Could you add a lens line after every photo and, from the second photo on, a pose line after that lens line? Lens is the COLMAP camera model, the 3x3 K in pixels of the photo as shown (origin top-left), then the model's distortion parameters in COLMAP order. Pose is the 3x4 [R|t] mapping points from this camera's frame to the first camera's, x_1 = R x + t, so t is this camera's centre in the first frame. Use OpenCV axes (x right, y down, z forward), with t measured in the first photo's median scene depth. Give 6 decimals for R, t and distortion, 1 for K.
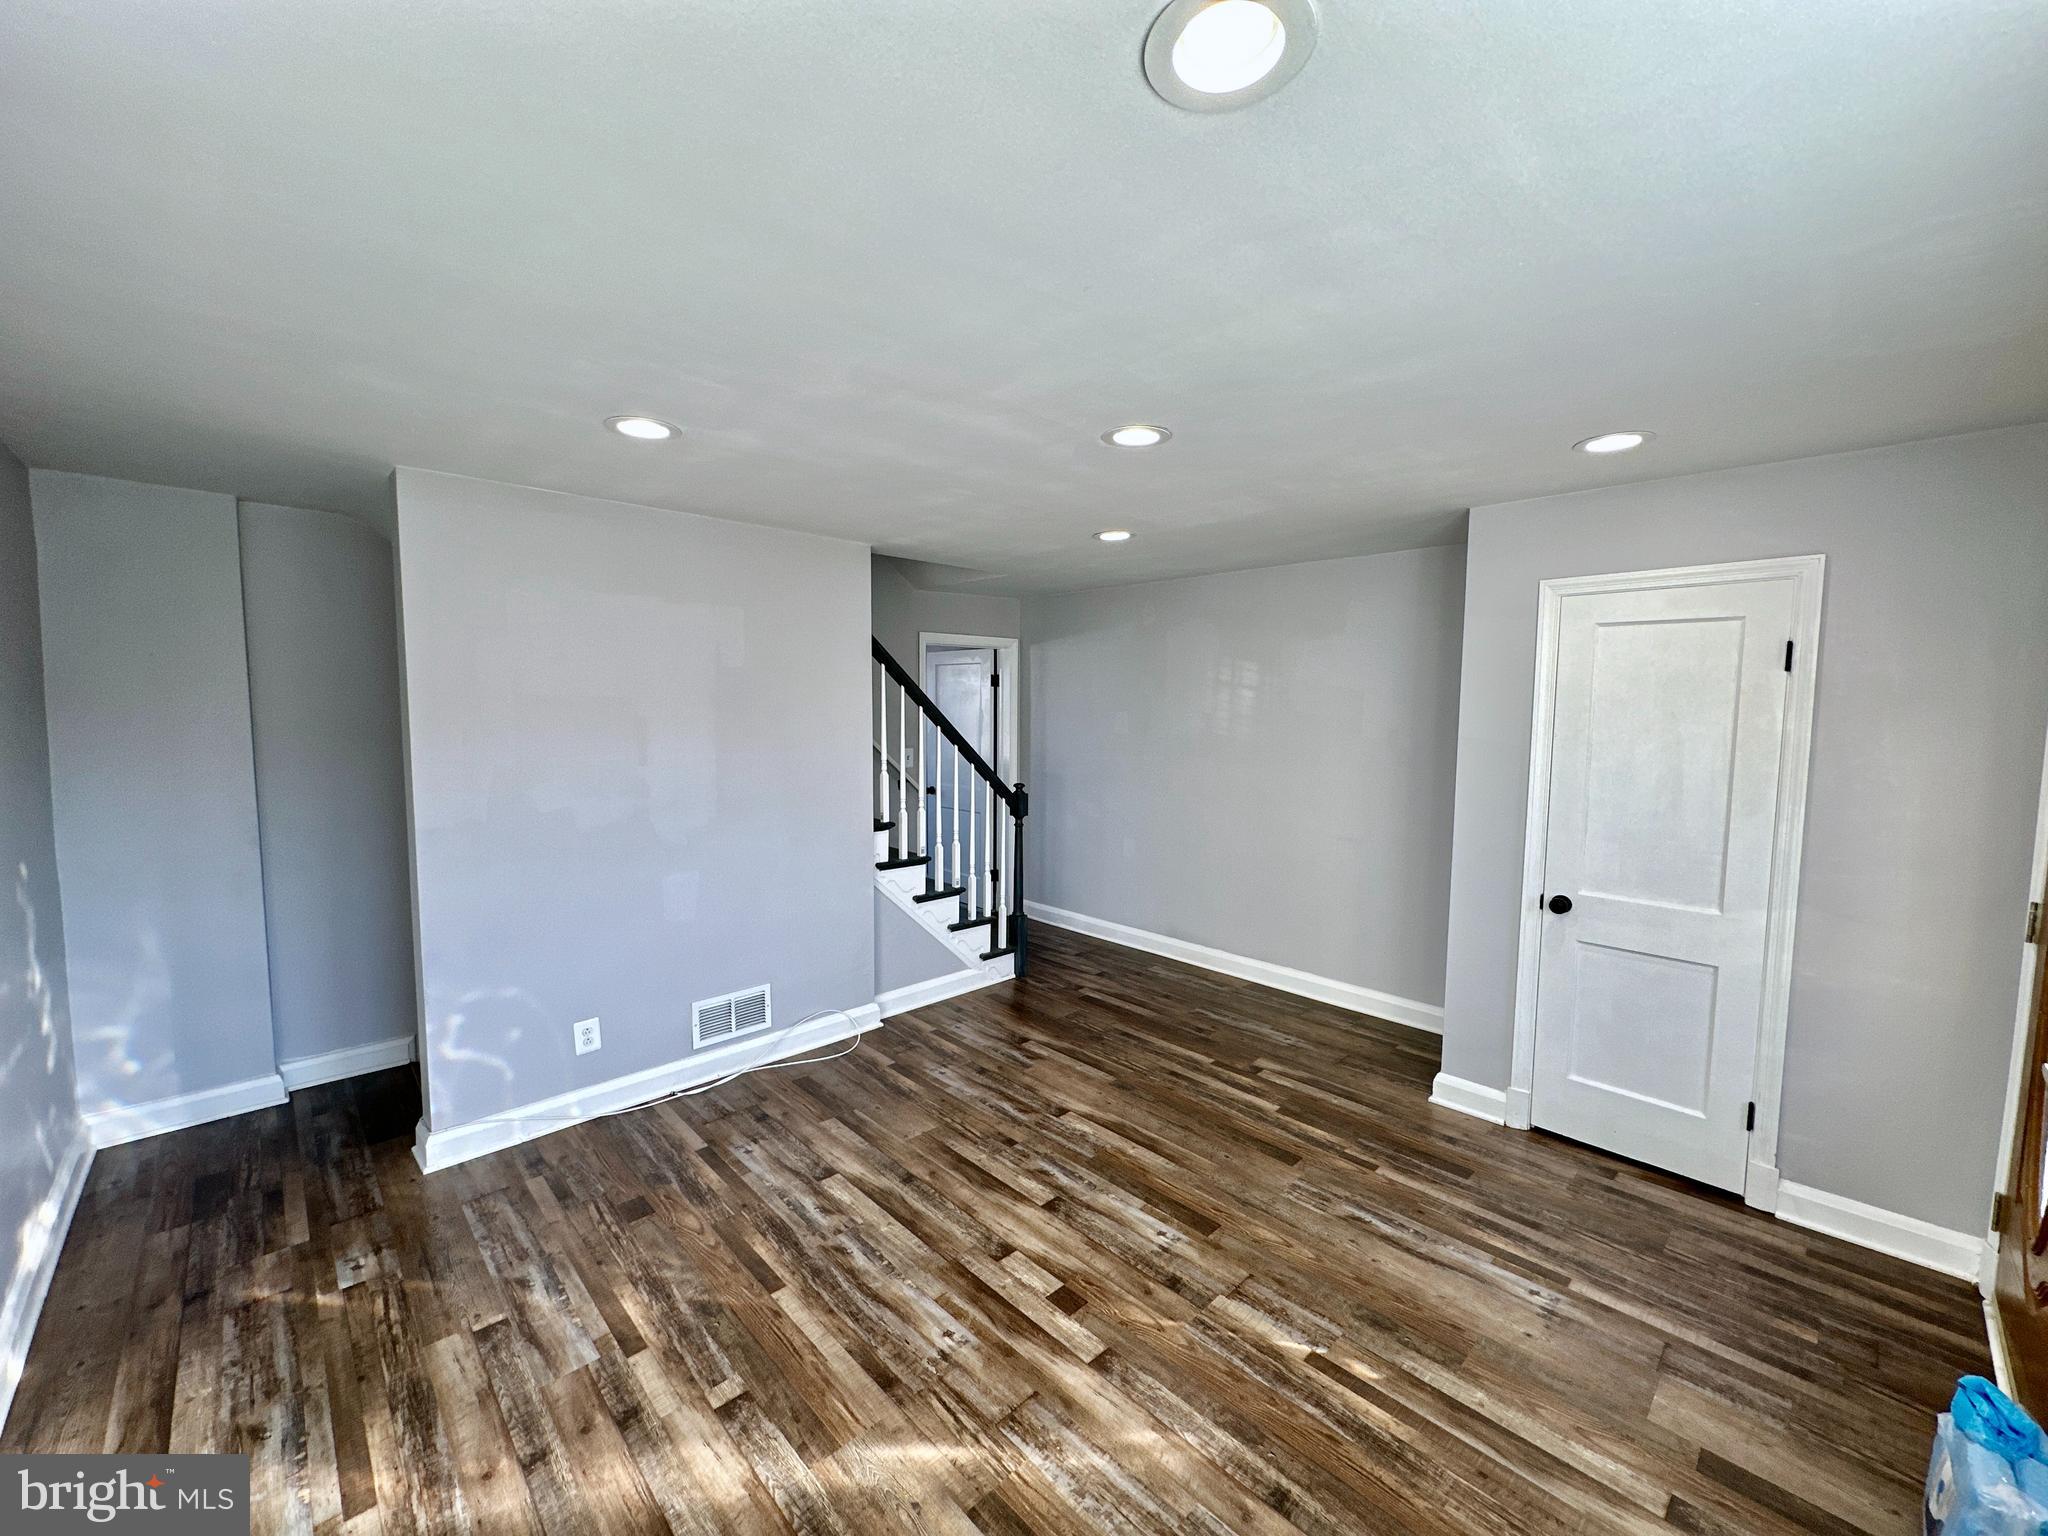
lens RADIAL K [[815.6, 0, 1024.0], [0, 815.6, 768.0], [0, 0, 1]] dist [-0.002627, 0.000168]
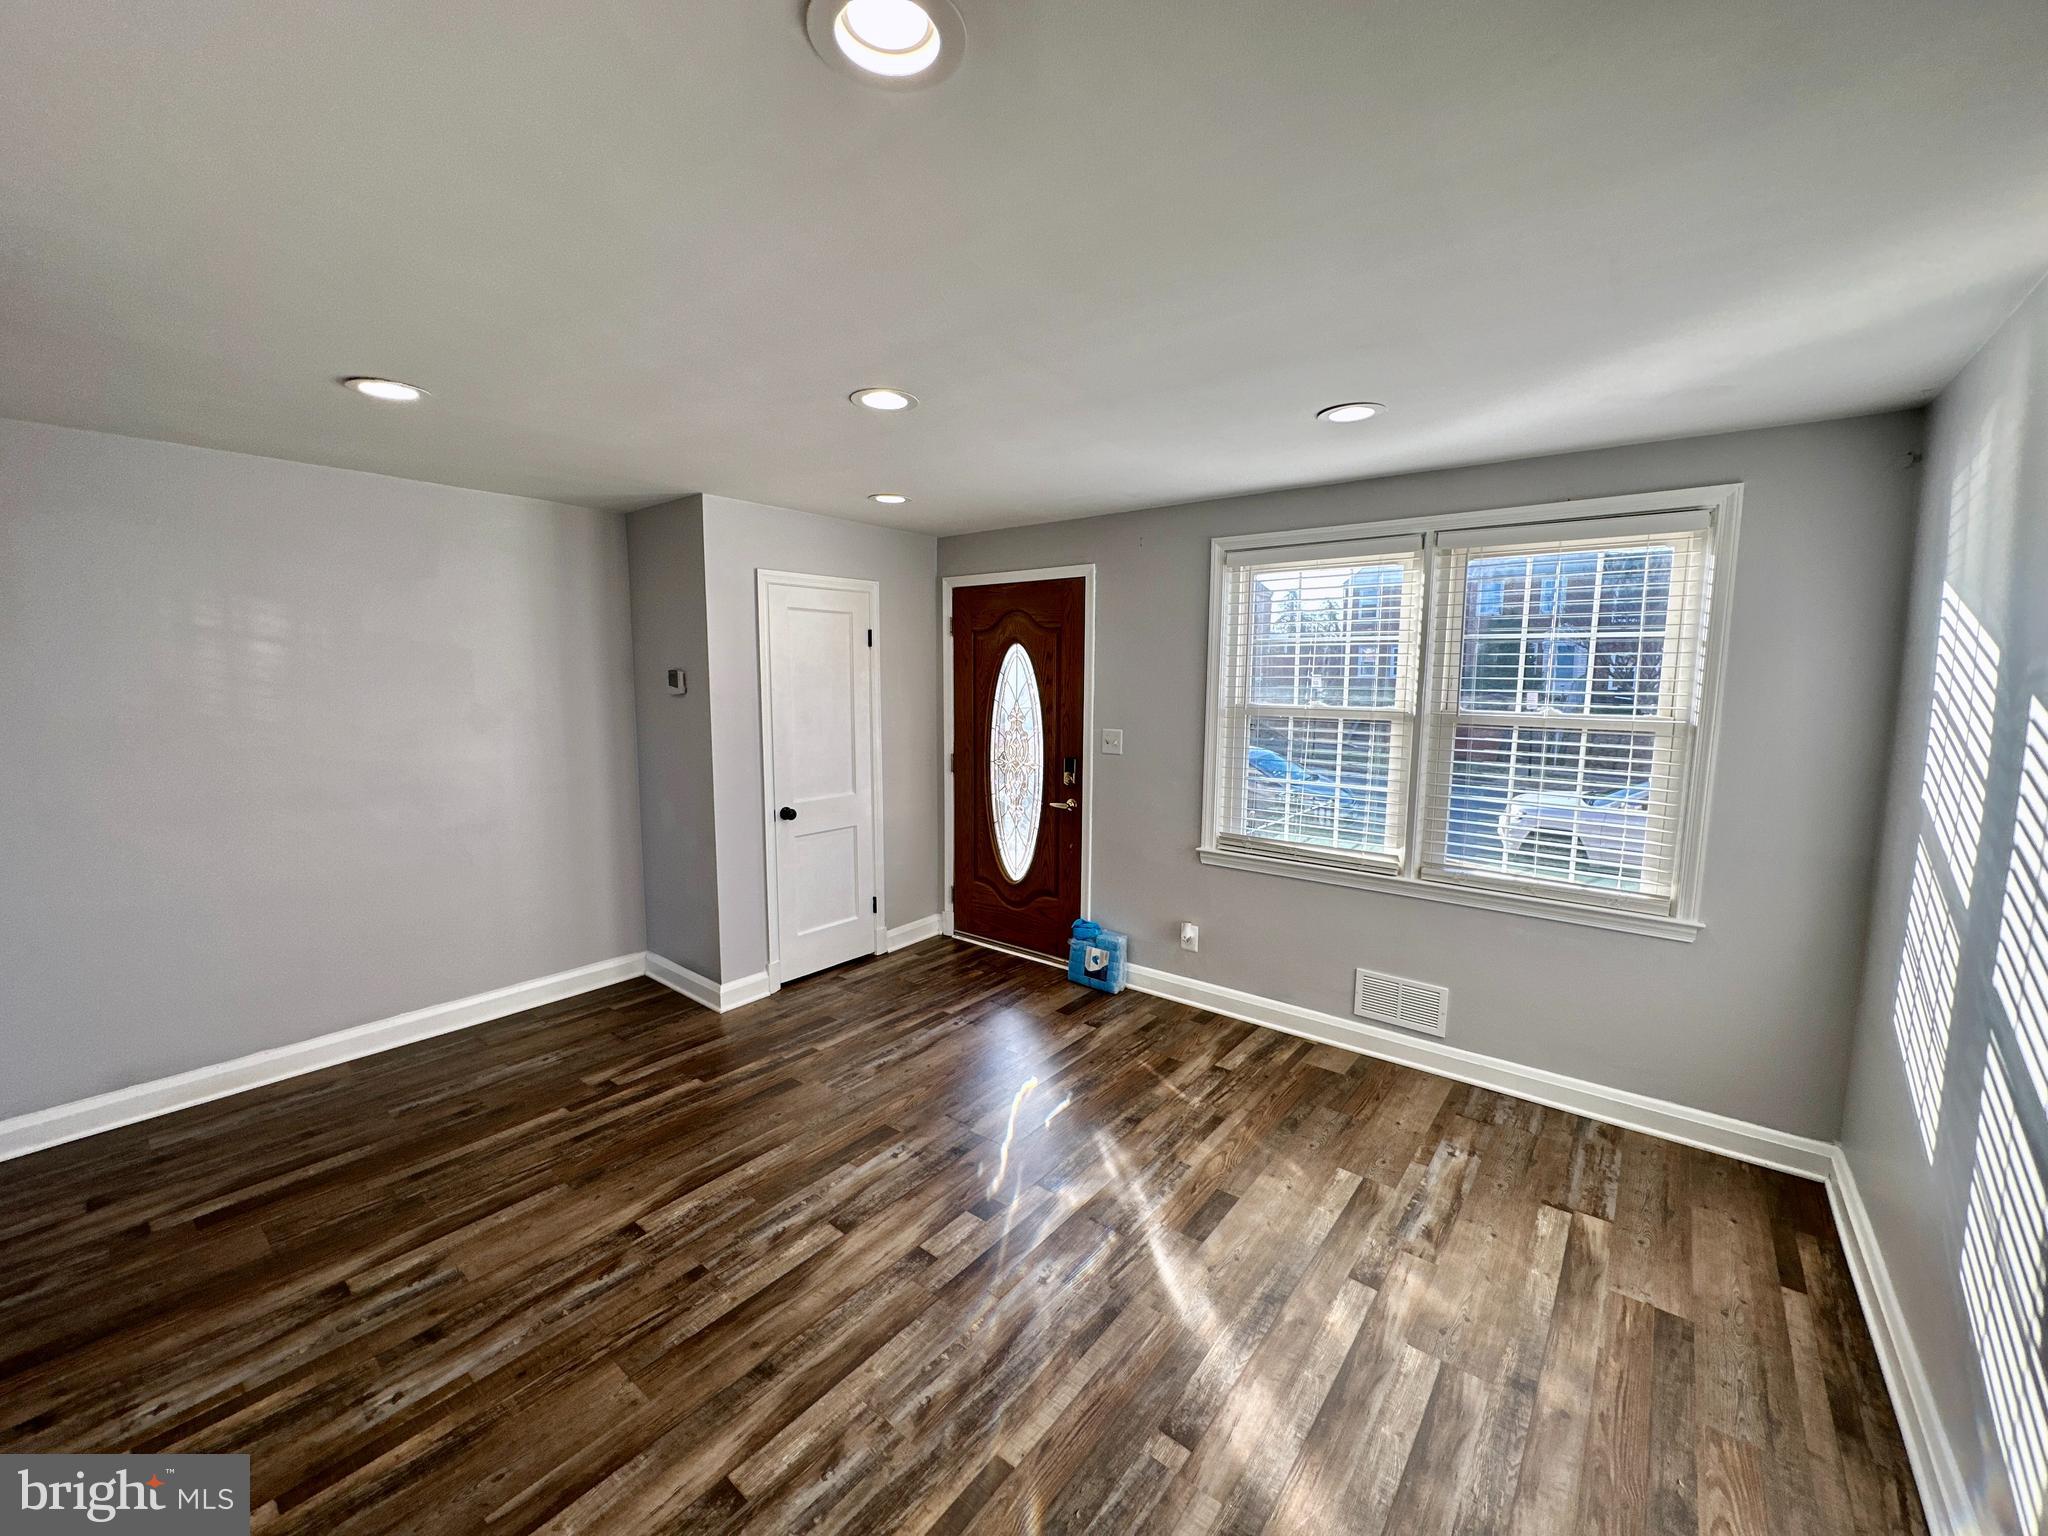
lens RADIAL K [[815.6, 0, 1024.0], [0, 815.6, 768.0], [0, 0, 1]] dist [-0.002627, 0.000168]
pose [[-0.134798, -0.124454, 0.983026, -0.759925], [0.074596, 0.987991, 0.135311, -0.065667], [-0.988061, 0.091569, -0.123895, 0.810006]]
